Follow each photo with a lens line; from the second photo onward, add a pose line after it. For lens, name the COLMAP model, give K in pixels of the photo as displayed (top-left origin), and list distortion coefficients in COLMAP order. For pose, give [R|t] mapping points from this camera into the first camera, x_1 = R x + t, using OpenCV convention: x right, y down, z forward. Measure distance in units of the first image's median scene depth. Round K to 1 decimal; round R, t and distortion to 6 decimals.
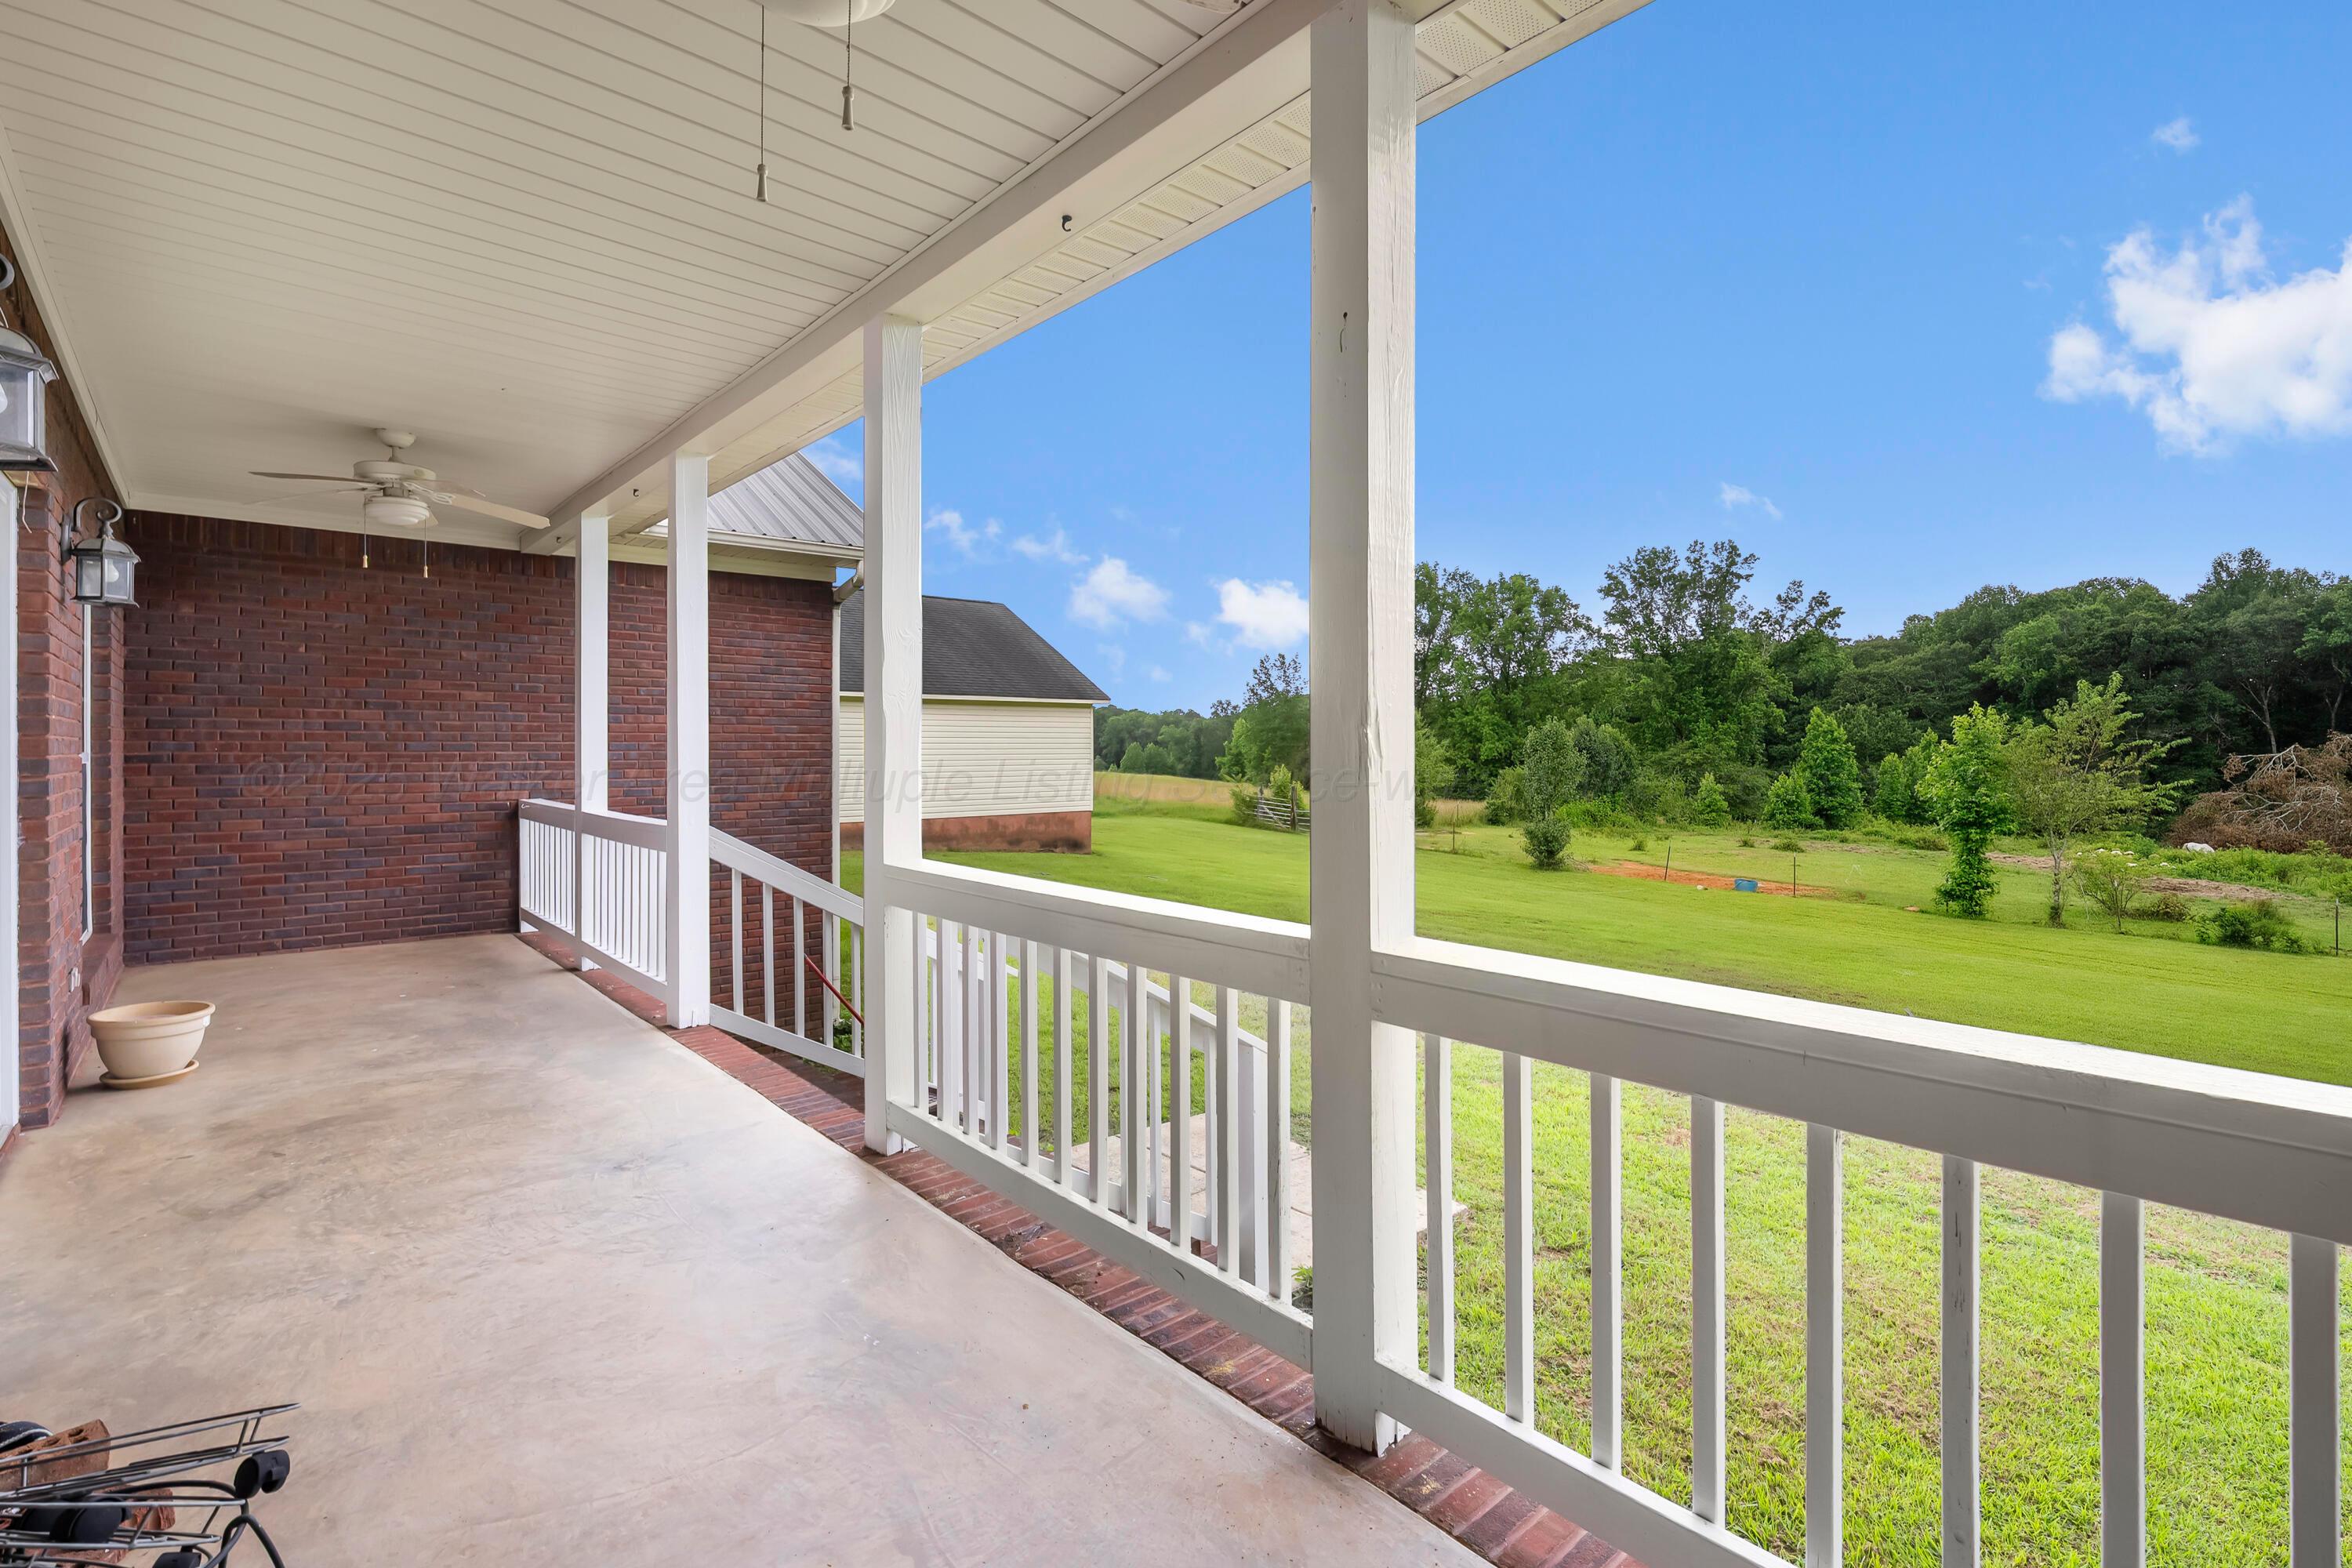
lens RADIAL K [[1095.9, 0, 1181.2], [0, 1095.9, 770.9], [0, 0, 1]] dist [-0.001135, 0.000901]
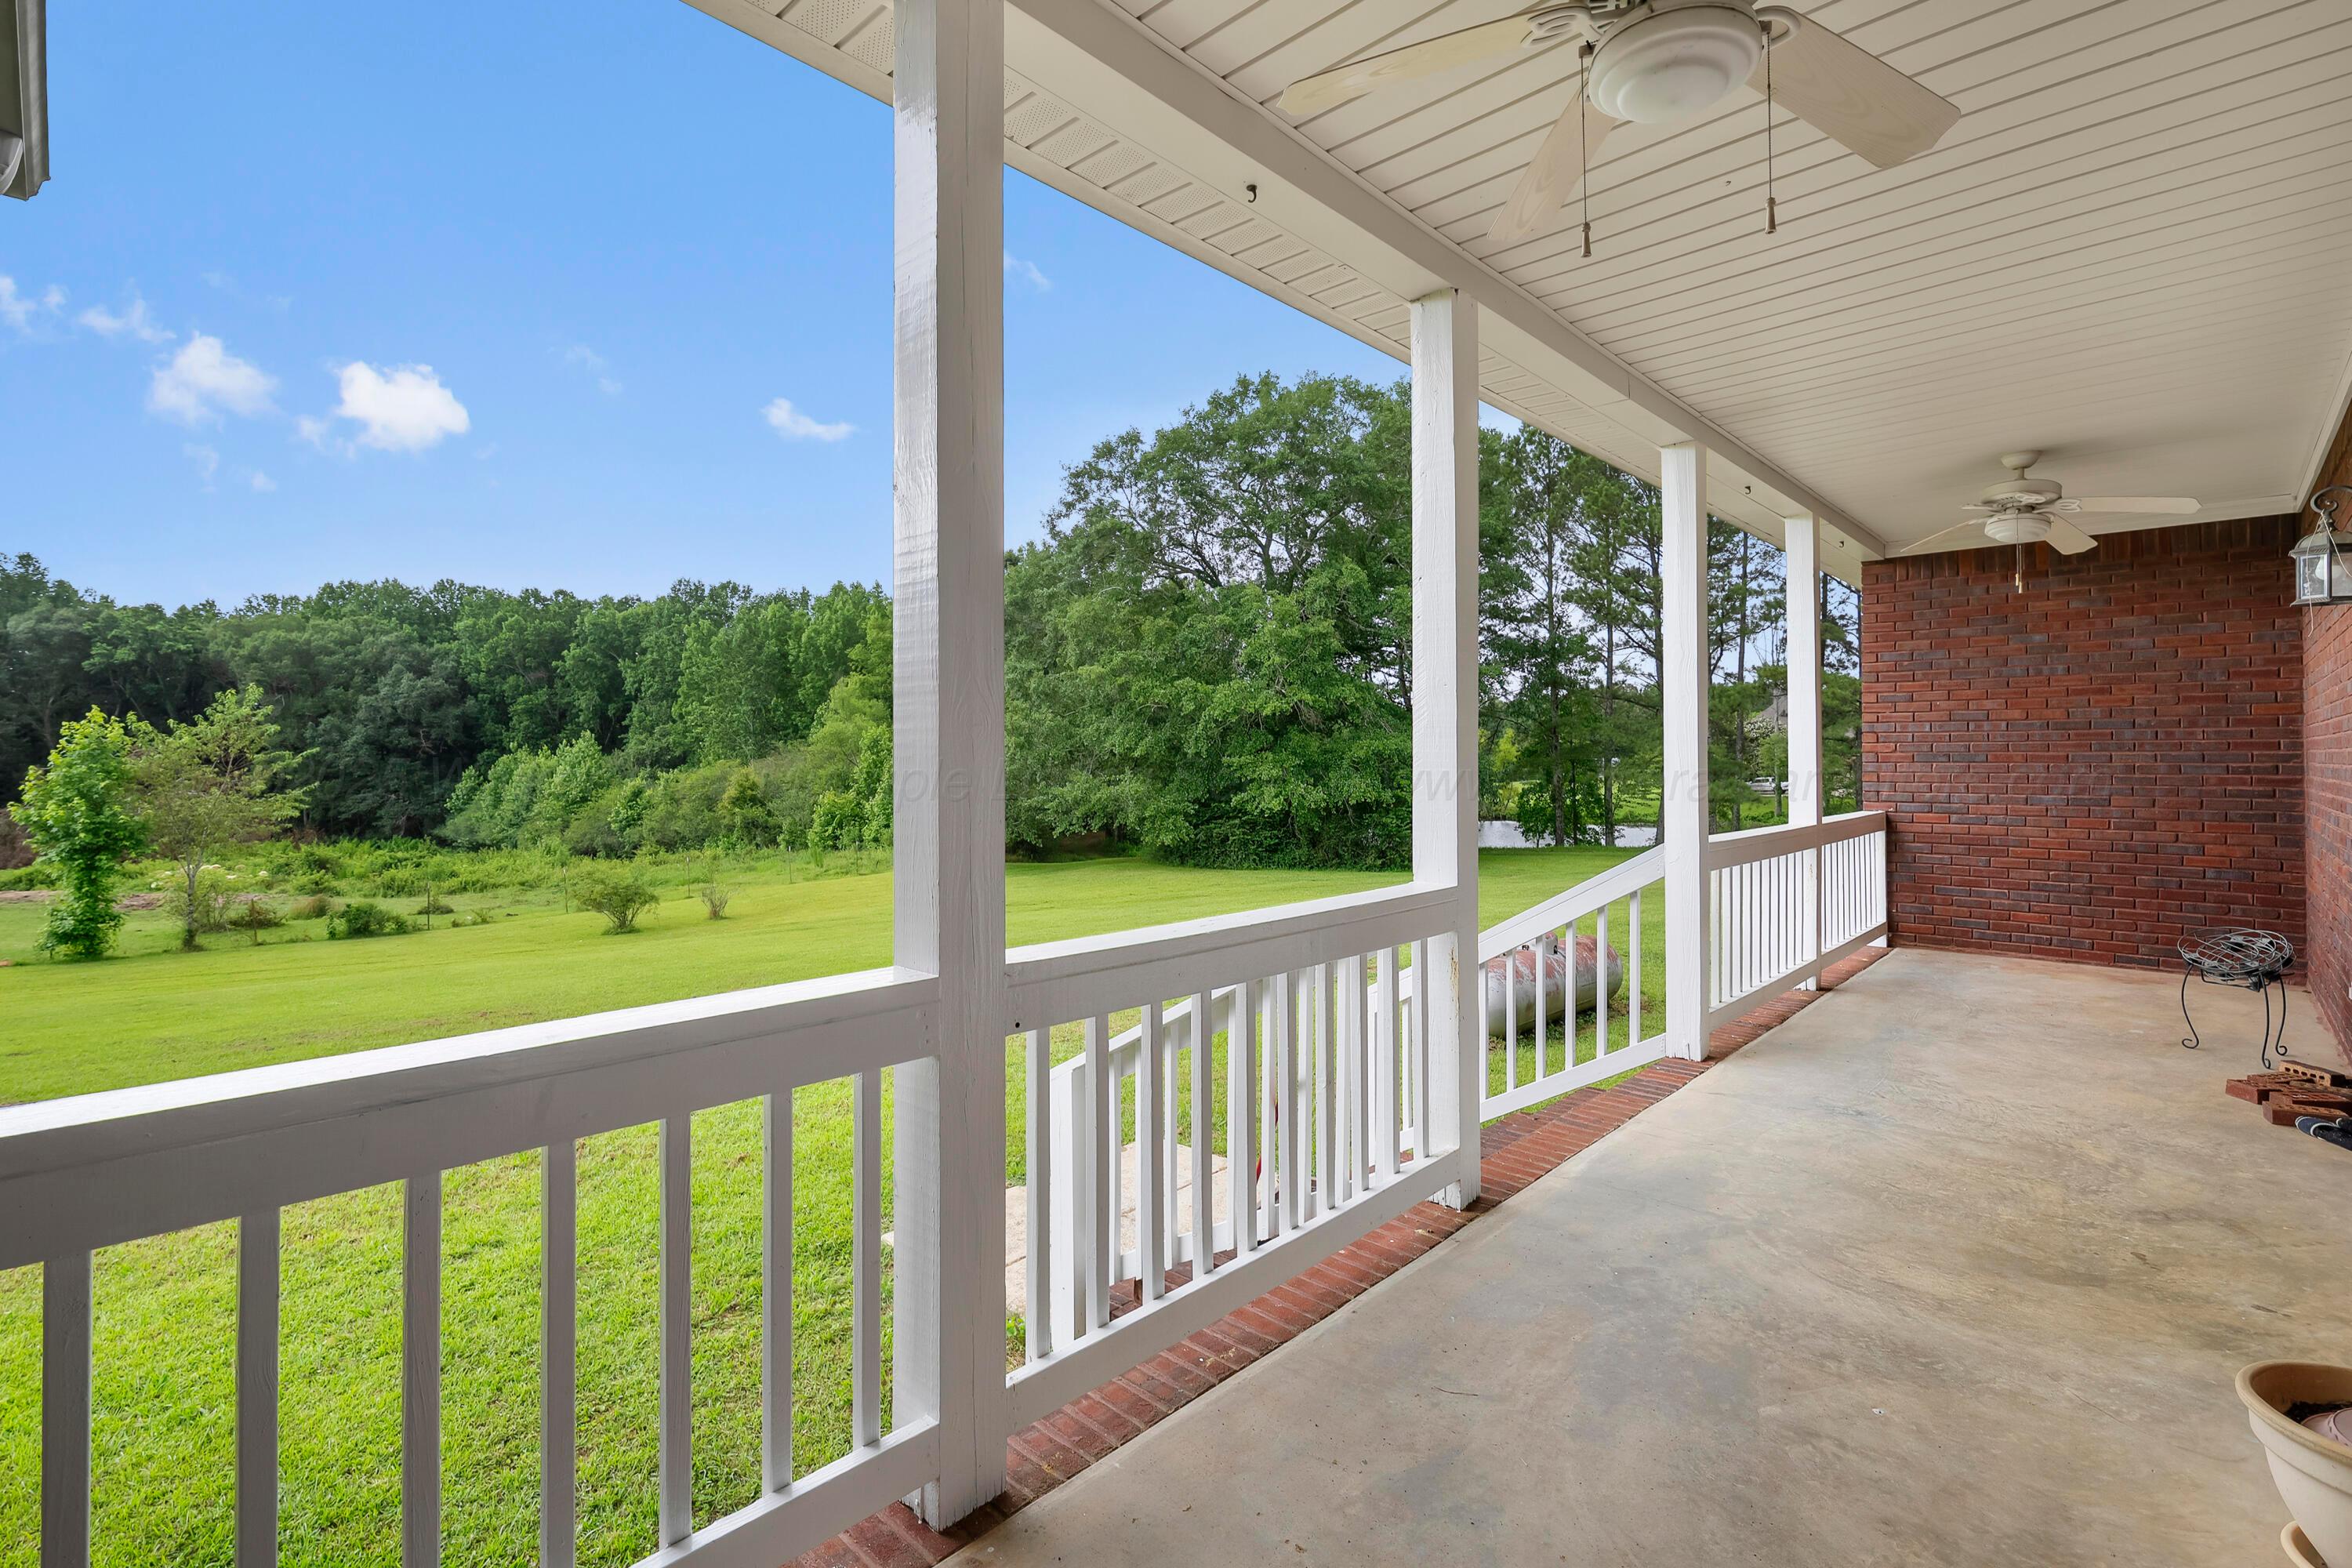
lens RADIAL K [[1095.9, 0, 1181.2], [0, 1095.9, 770.9], [0, 0, 1]] dist [-0.001135, 0.000901]
pose [[-0.105792, -0.010156, 0.994336, -1.362394], [0.021347, 0.999694, 0.012482, -0.030955], [-0.994159, 0.022546, -0.105543, 1.565265]]
